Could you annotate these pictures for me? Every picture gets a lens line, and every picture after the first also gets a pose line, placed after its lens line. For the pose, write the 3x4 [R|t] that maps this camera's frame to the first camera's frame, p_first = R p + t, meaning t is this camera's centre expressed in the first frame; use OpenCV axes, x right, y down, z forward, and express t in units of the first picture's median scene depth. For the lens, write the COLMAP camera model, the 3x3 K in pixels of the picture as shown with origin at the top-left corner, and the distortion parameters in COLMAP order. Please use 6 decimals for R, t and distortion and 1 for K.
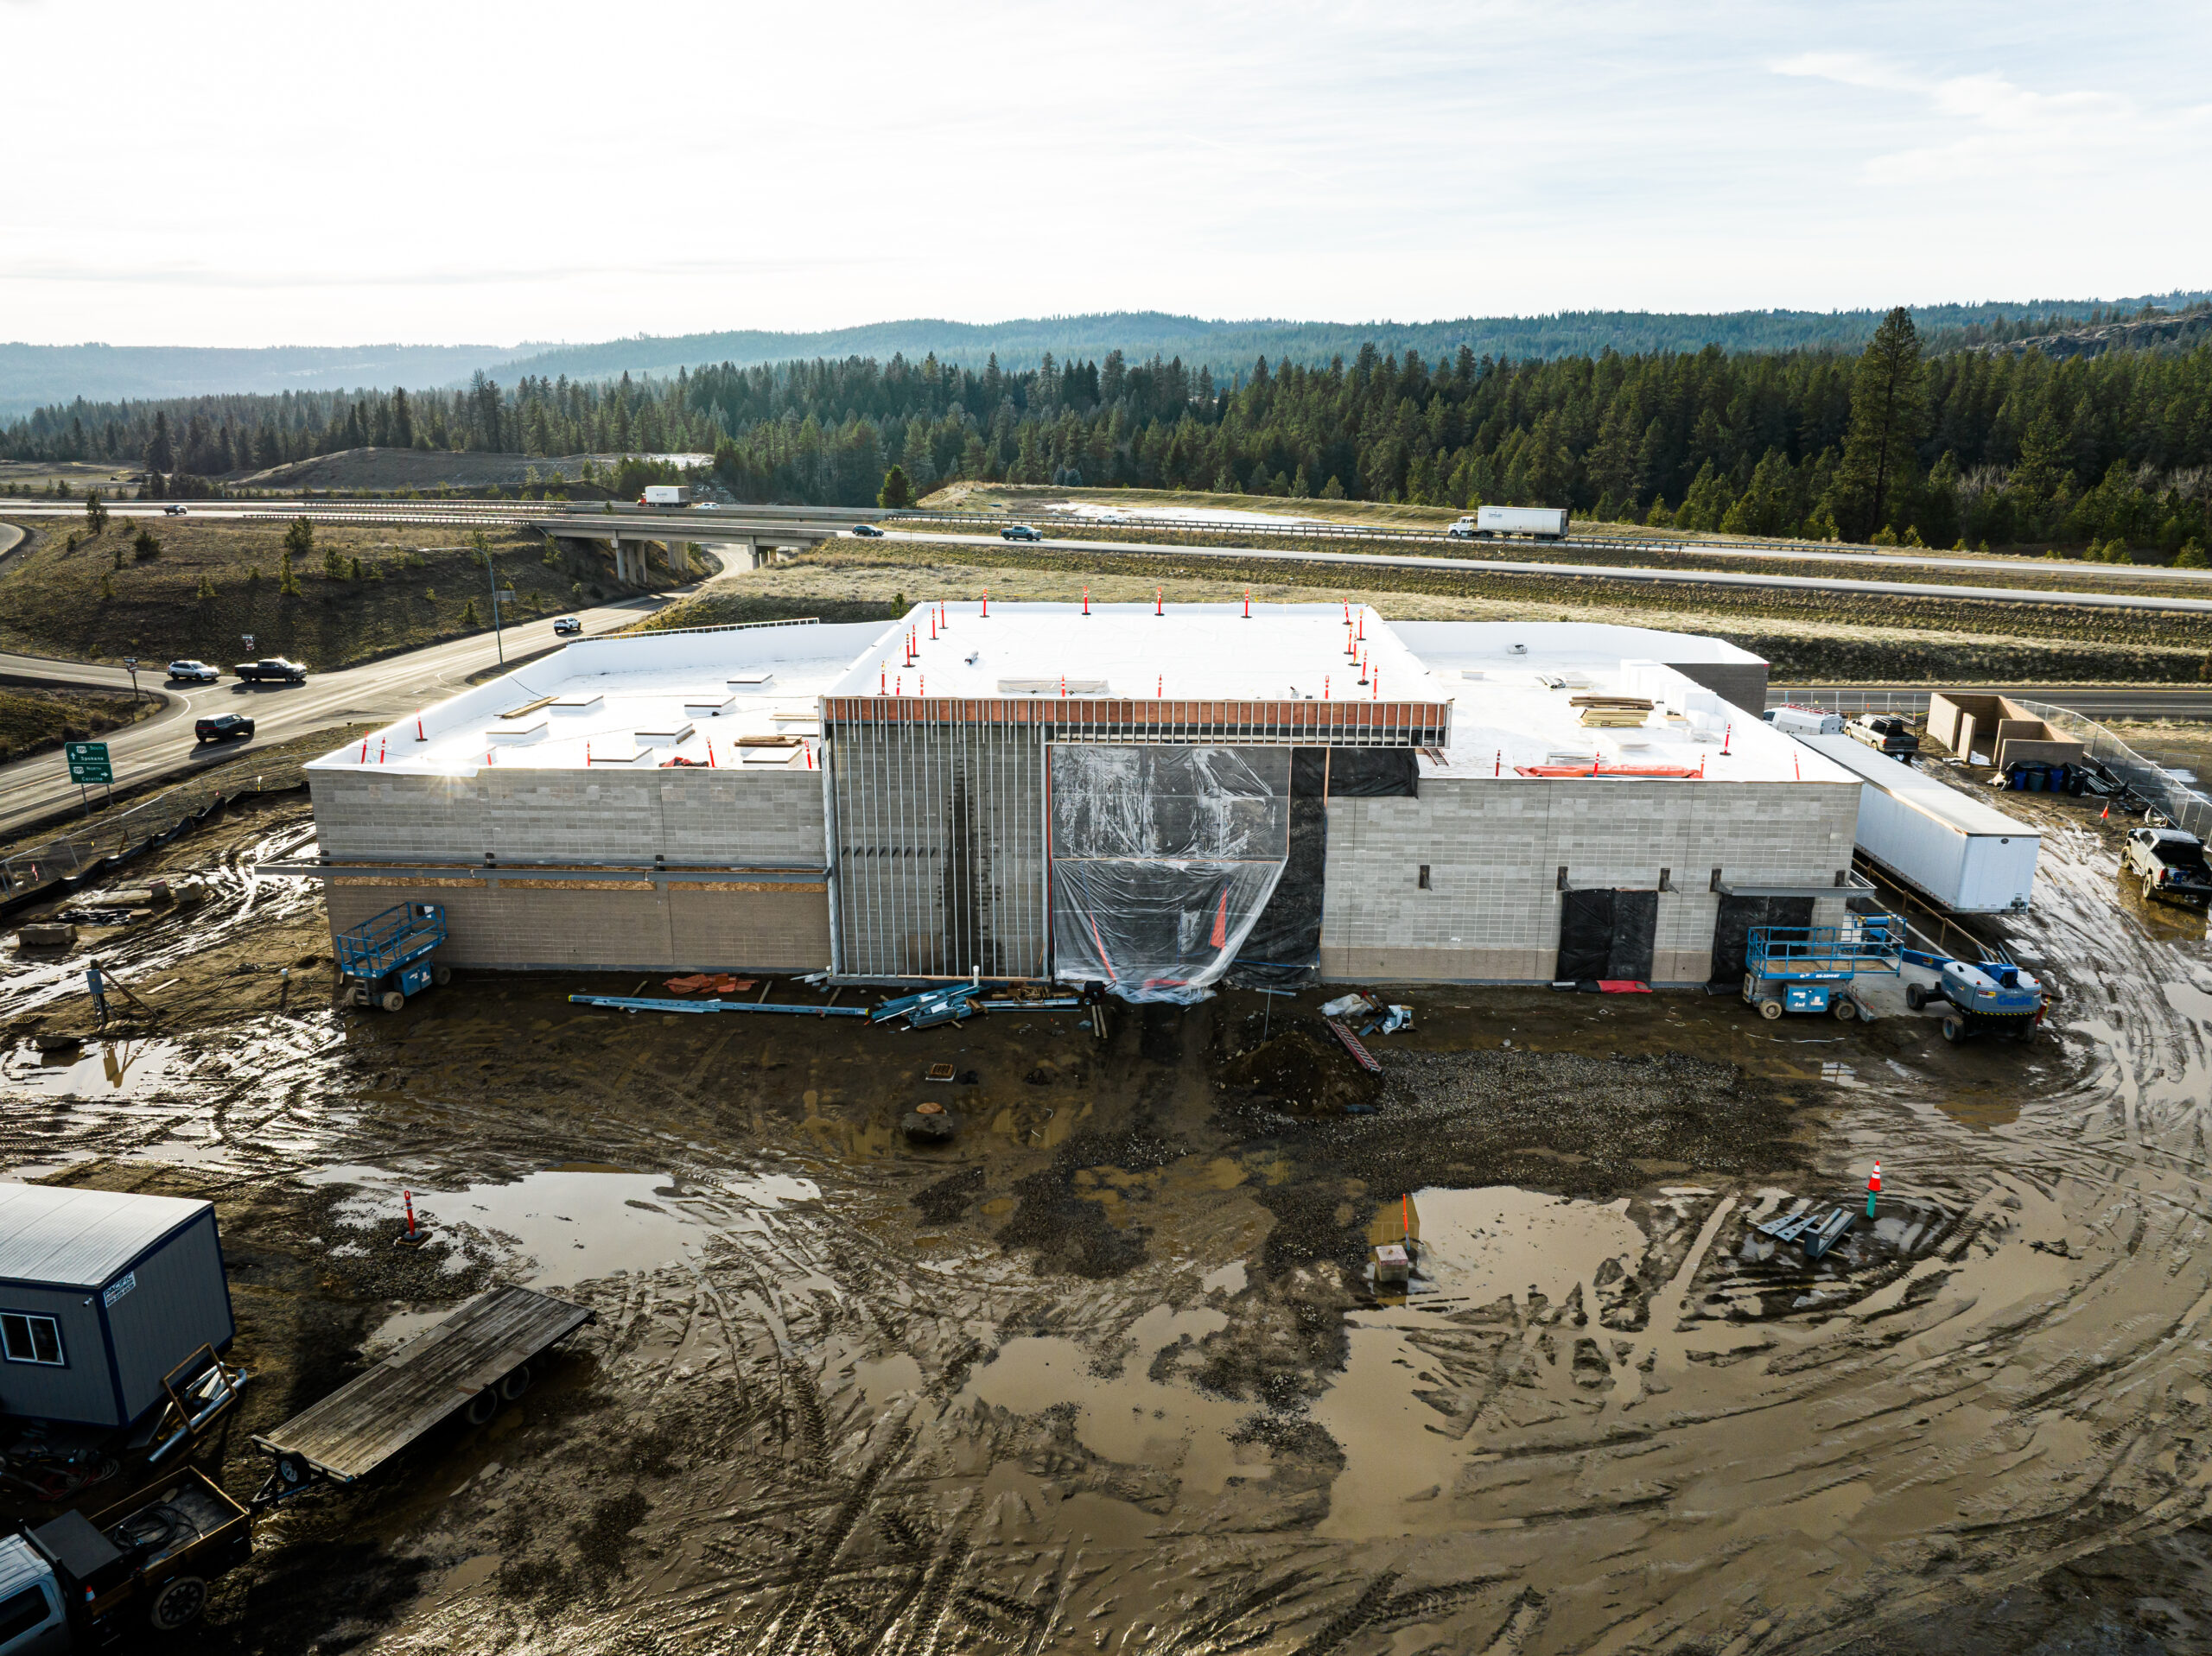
lens RADIAL K [[1552.8, 0, 1106.0], [0, 1552.8, 828.0], [0, 0, 1]] dist [-0.033676, -0.004973]
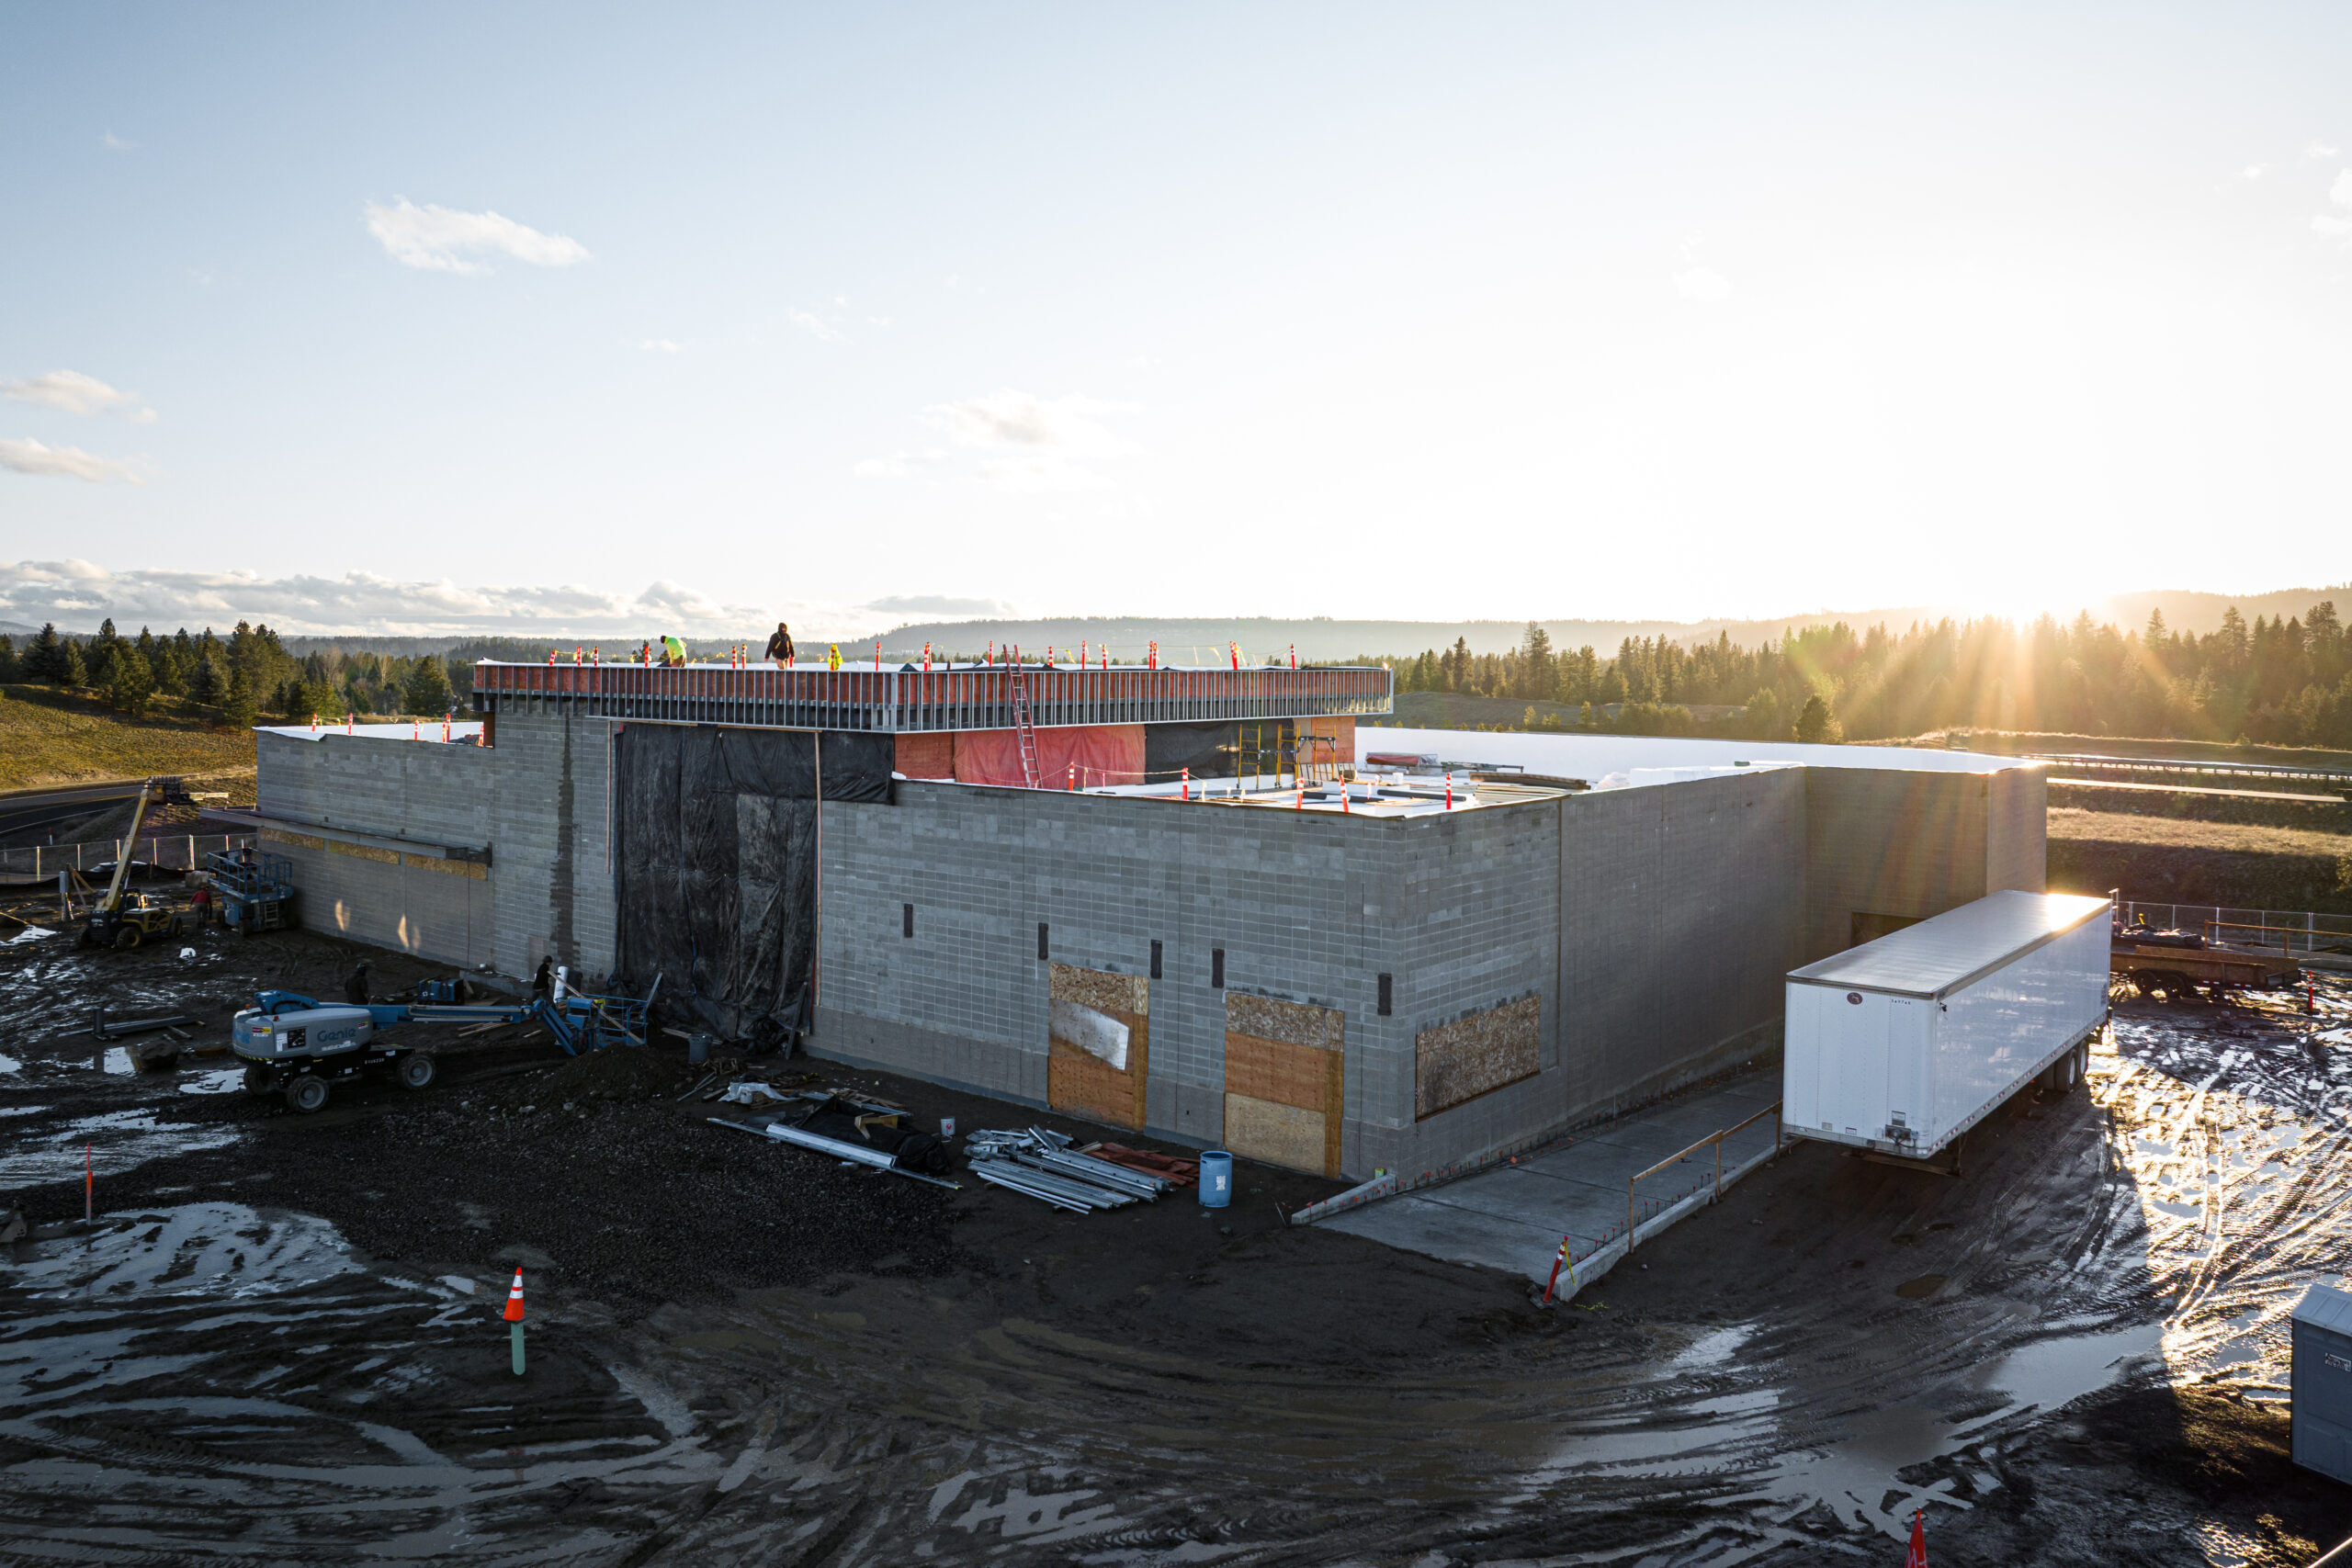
lens RADIAL K [[1703.1, 0, 1211.9], [0, 1703.1, 644.8], [0, 0, 1]] dist [-0.036540, -0.000900]
pose [[0.805698, 0.001264, -0.592325, 0.782594], [-0.171230, 0.957800, -0.230868, 0.066334], [0.567037, 0.287434, 0.771914, 0.419586]]
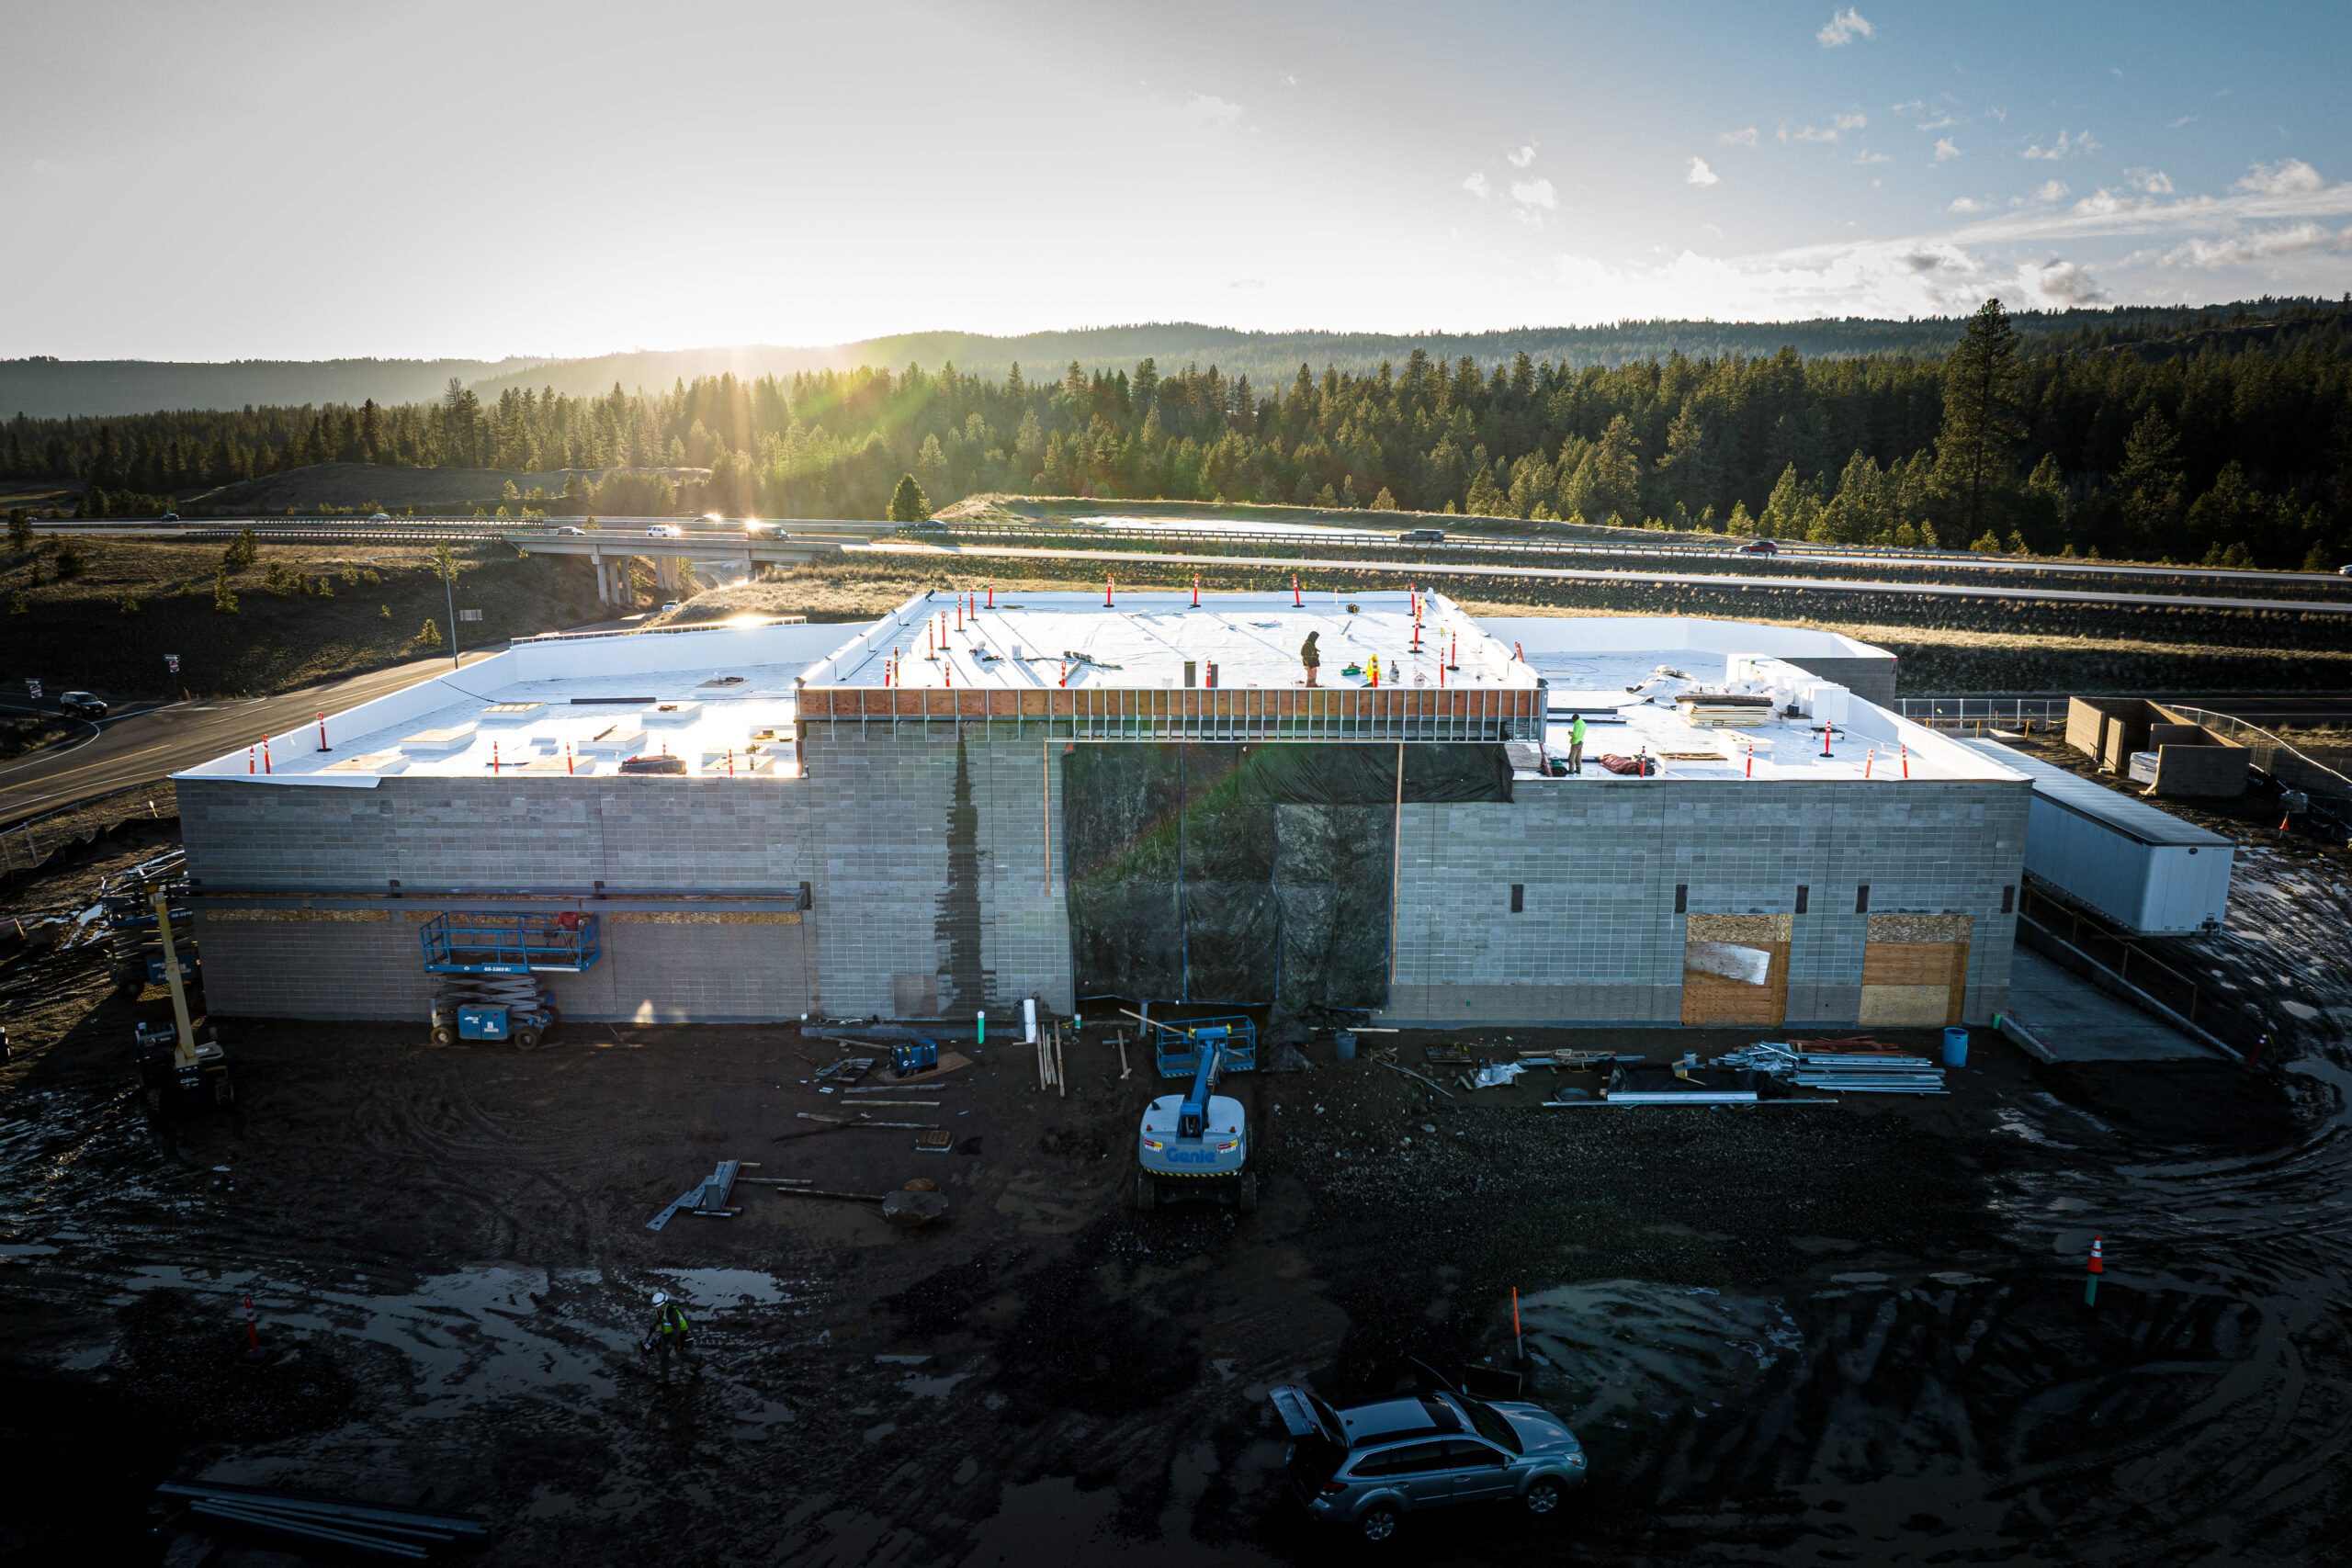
lens RADIAL K [[1683.3, 0, 1176.0], [0, 1683.3, 784.0], [0, 0, 1]] dist [-0.027462, -0.017202]
pose [[0.999750, -0.007586, 0.021041, 0.002365], [0.008721, 0.998481, -0.054401, 0.017284], [-0.020596, 0.054571, 0.998297, 0.092744]]
